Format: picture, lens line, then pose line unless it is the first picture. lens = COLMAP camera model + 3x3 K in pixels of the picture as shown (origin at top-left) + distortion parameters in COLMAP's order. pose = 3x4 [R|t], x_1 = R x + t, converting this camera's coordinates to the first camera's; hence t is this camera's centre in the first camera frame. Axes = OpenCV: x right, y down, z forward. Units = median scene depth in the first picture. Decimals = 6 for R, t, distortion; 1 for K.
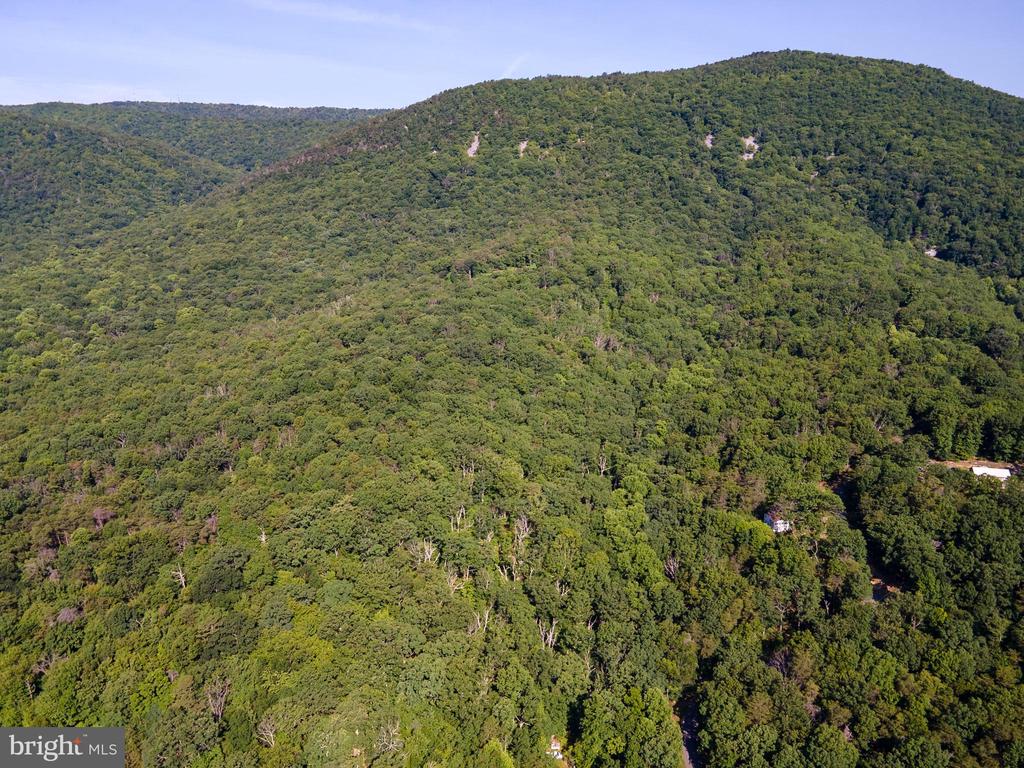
lens RADIAL K [[750.4, 0, 489.9], [0, 750.4, 380.8], [0, 0, 1]] dist [0.016900, 0.050081]
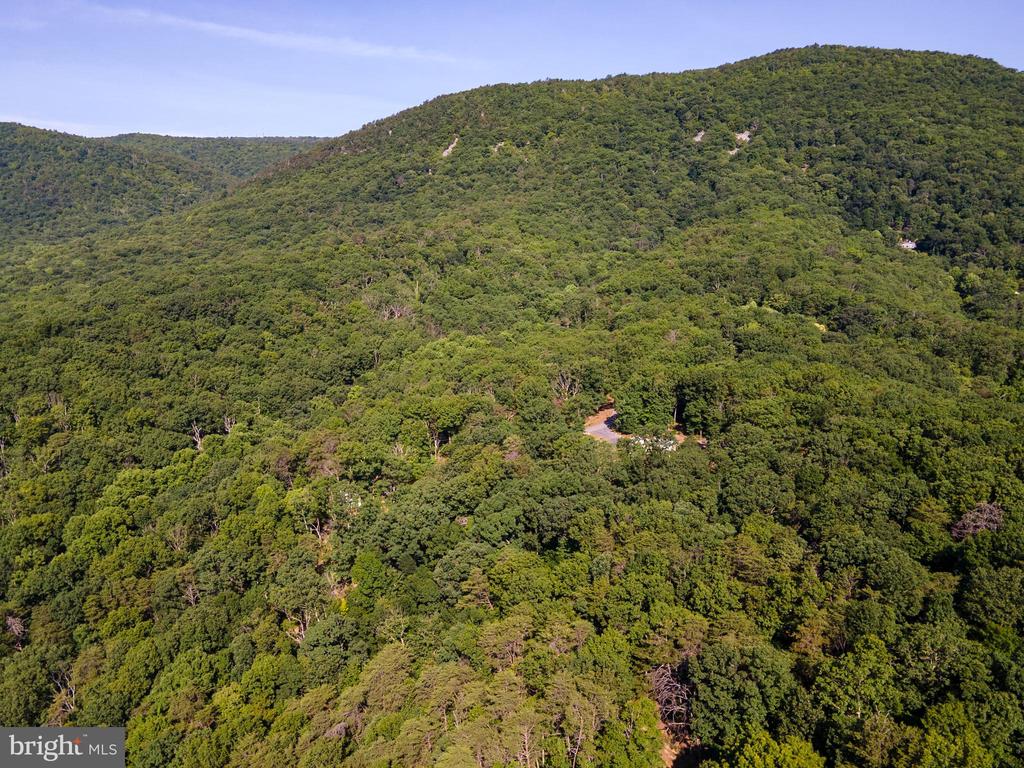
lens RADIAL K [[750.4, 0, 511.3], [0, 750.4, 375.1], [0, 0, 1]] dist [0.016900, 0.050081]
pose [[0.987909, 0.030818, -0.151941, 0.222875], [-0.041311, 0.996938, -0.066390, 0.038023], [0.149429, 0.071864, 0.986157, 0.098461]]
